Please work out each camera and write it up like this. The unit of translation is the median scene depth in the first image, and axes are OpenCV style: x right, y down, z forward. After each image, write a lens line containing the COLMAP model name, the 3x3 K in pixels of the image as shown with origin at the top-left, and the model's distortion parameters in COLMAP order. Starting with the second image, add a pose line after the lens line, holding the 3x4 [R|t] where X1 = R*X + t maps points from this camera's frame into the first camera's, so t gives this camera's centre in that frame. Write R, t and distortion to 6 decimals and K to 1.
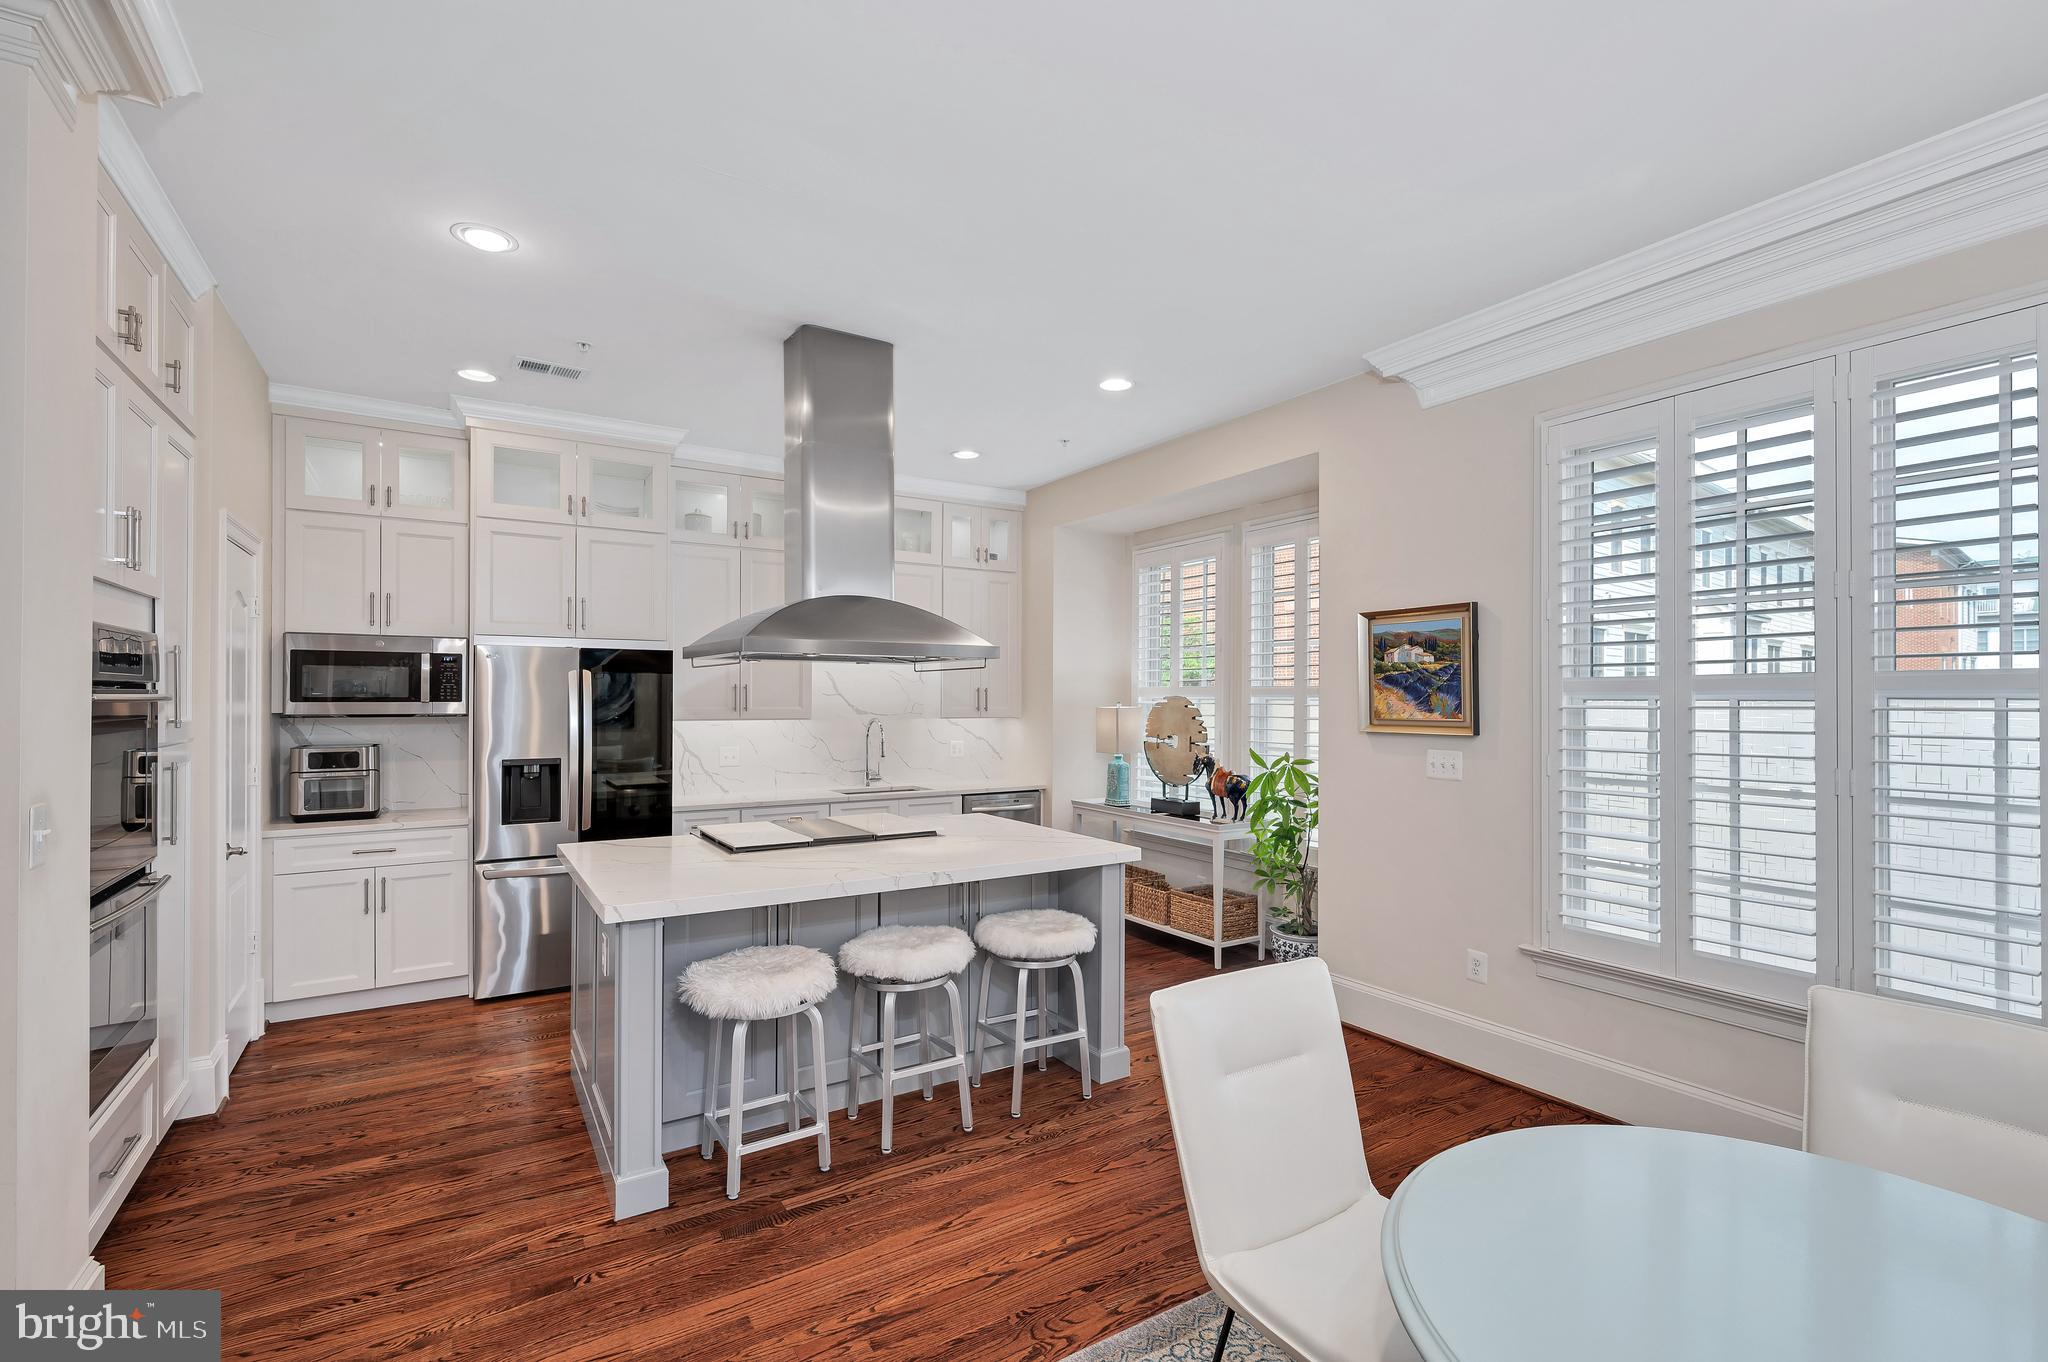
lens RADIAL K [[896.8, 0, 969.4], [0, 896.8, 698.6], [0, 0, 1]] dist [-0.000631, 0.002100]
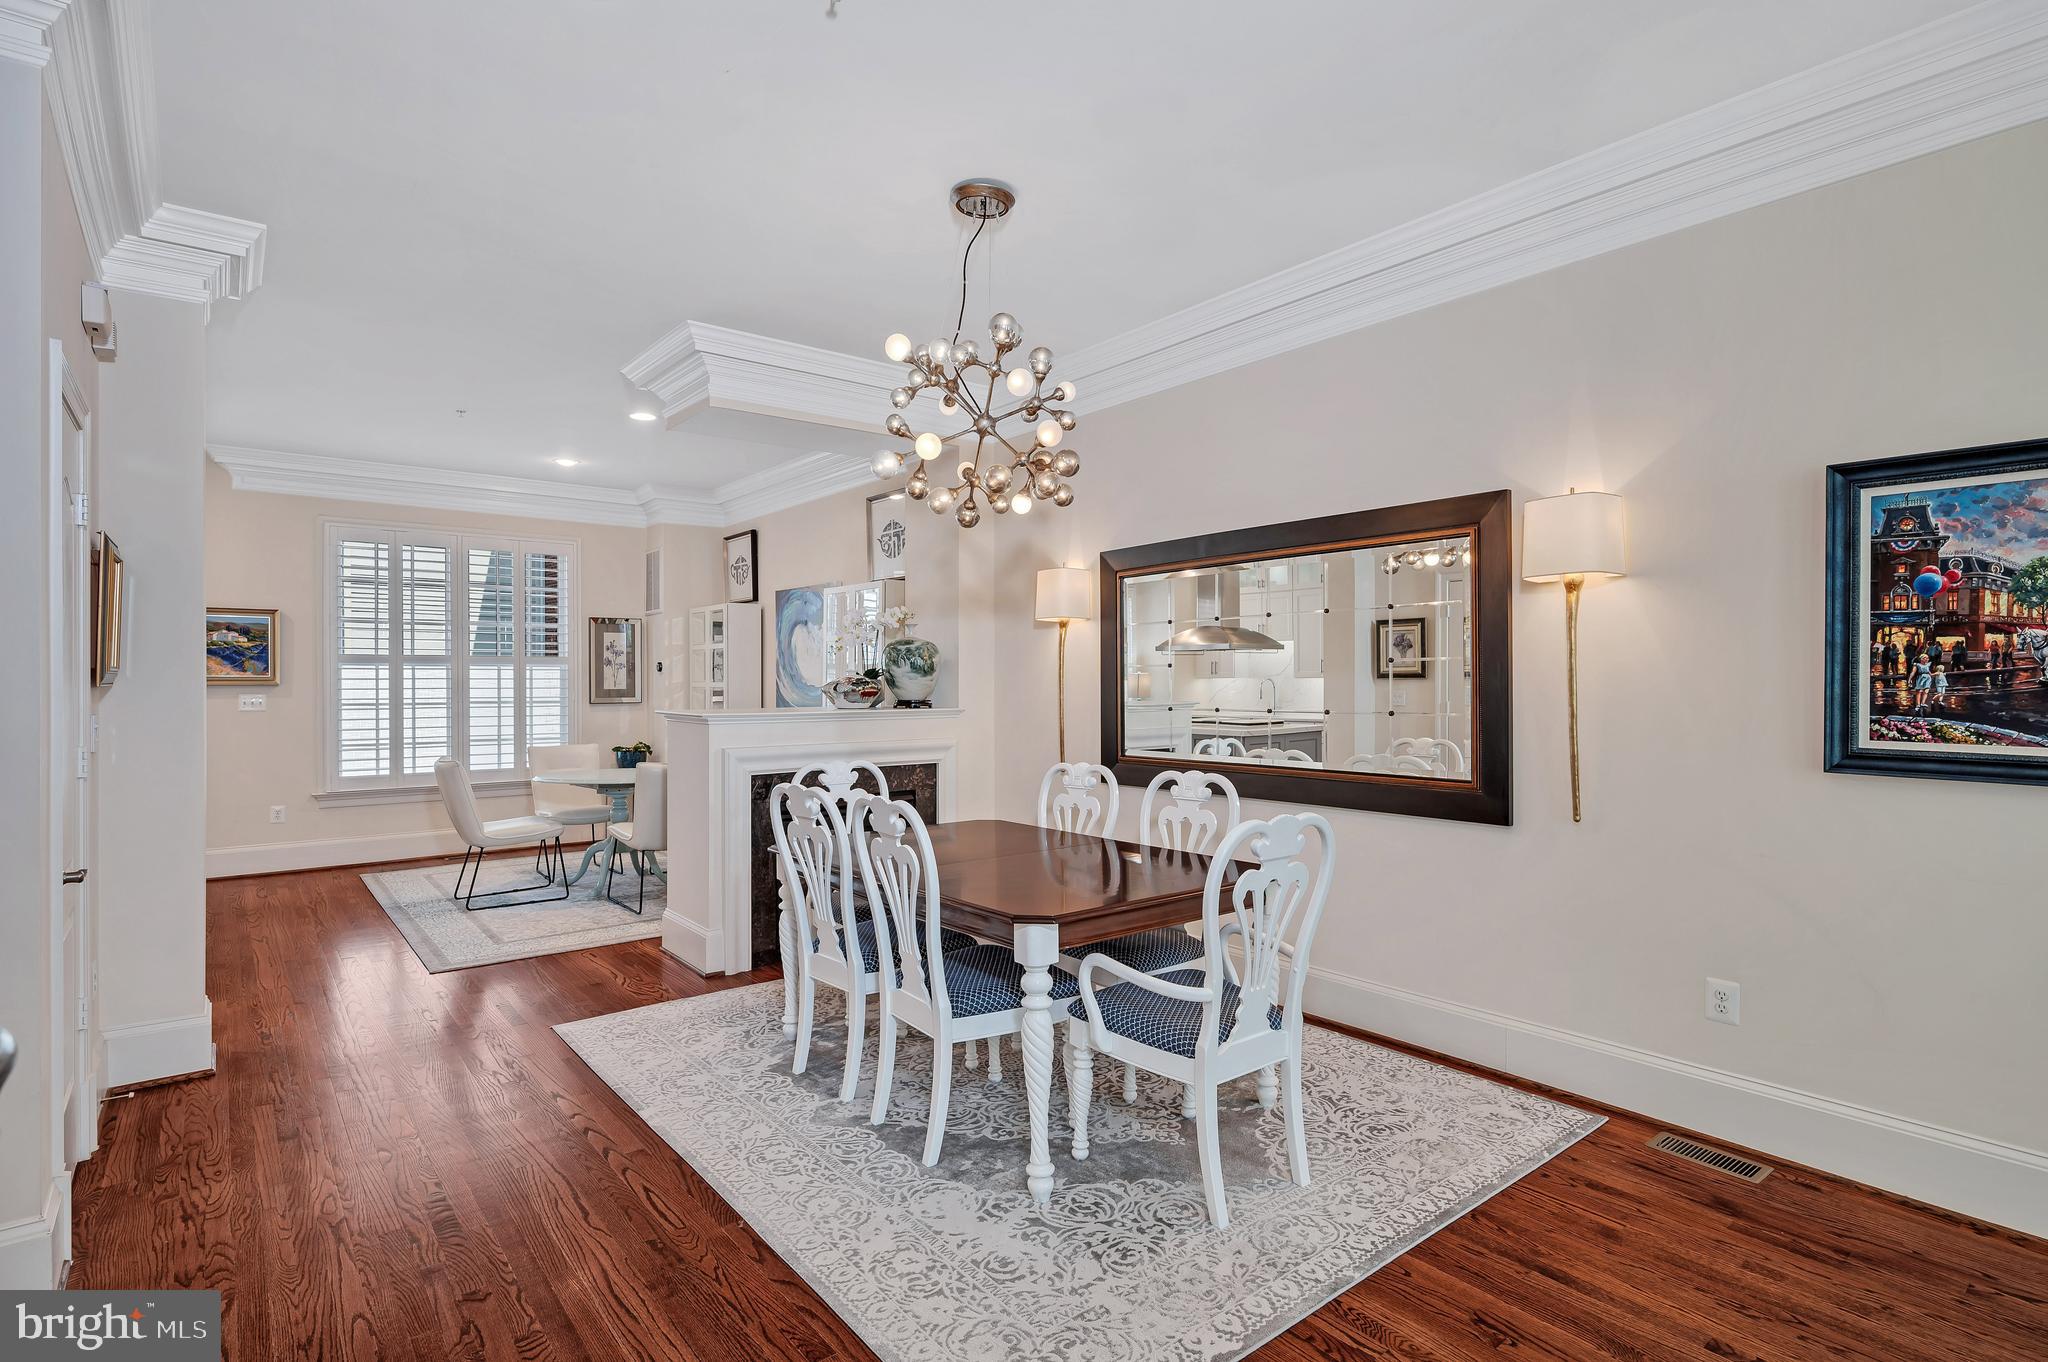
lens RADIAL K [[1017.0, 0, 1049.3], [0, 1017.0, 686.5], [0, 0, 1]] dist [0.000549, 0.000278]
pose [[-0.174601, -0.007268, 0.984612, -1.415820], [-0.003252, 0.999972, 0.006805, 0.021852], [-0.984634, -0.002014, -0.174620, -0.128532]]
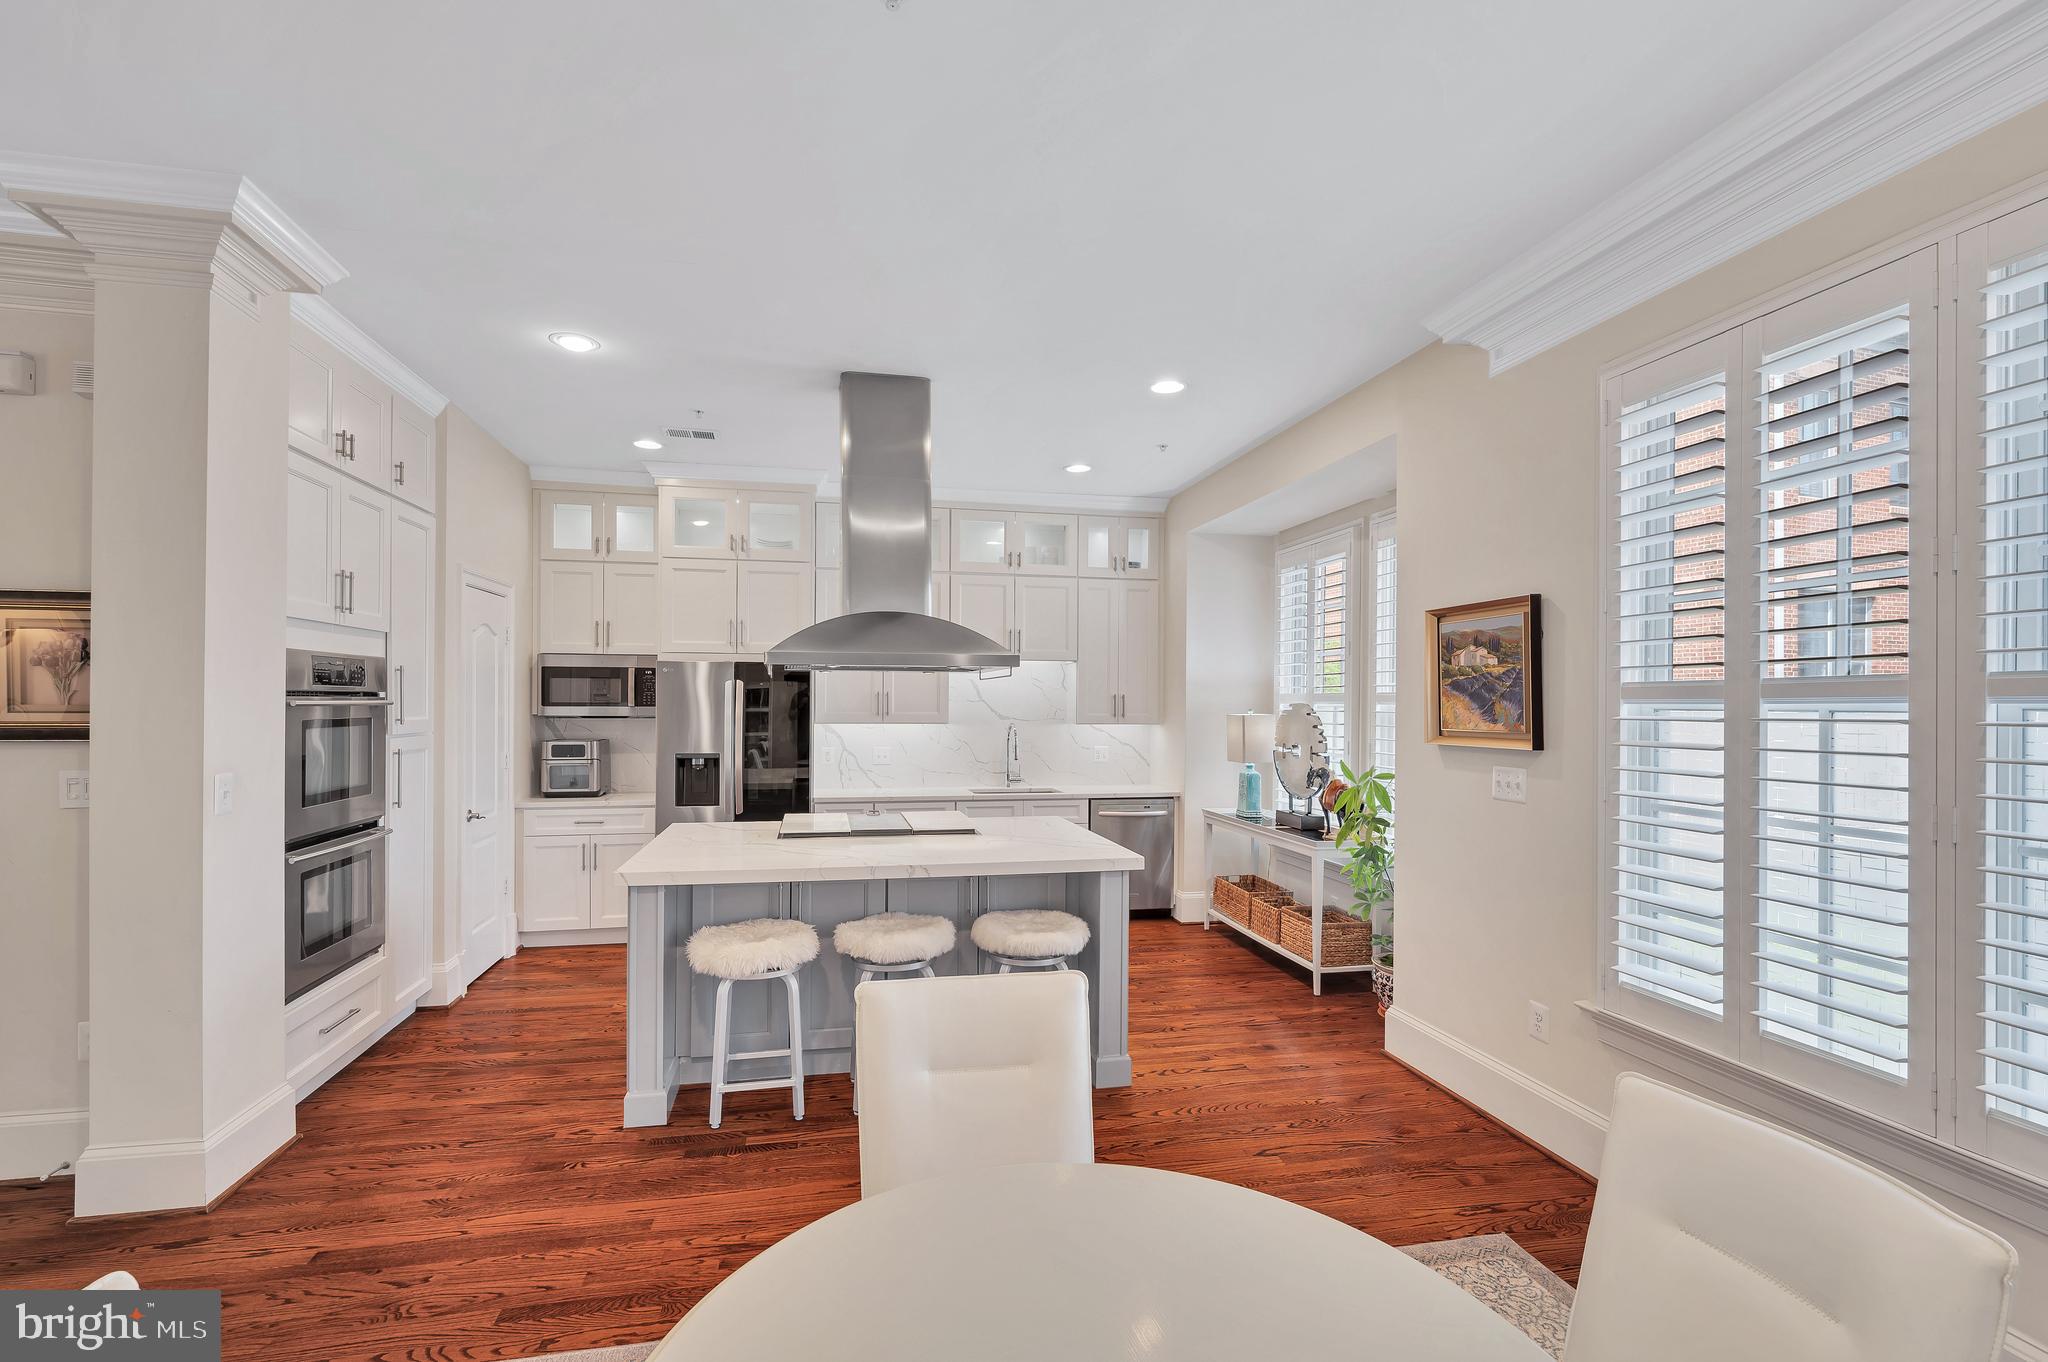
lens RADIAL K [[857.1, 0, 961.2], [0, 857.1, 706.2], [0, 0, 1]] dist [0.000895, 0.000638]
pose [[0.936070, 0.003725, -0.351793, 0.283208], [-0.002994, 0.999992, 0.002619, -0.001276], [0.351800, -0.001399, 0.936074, 0.037726]]
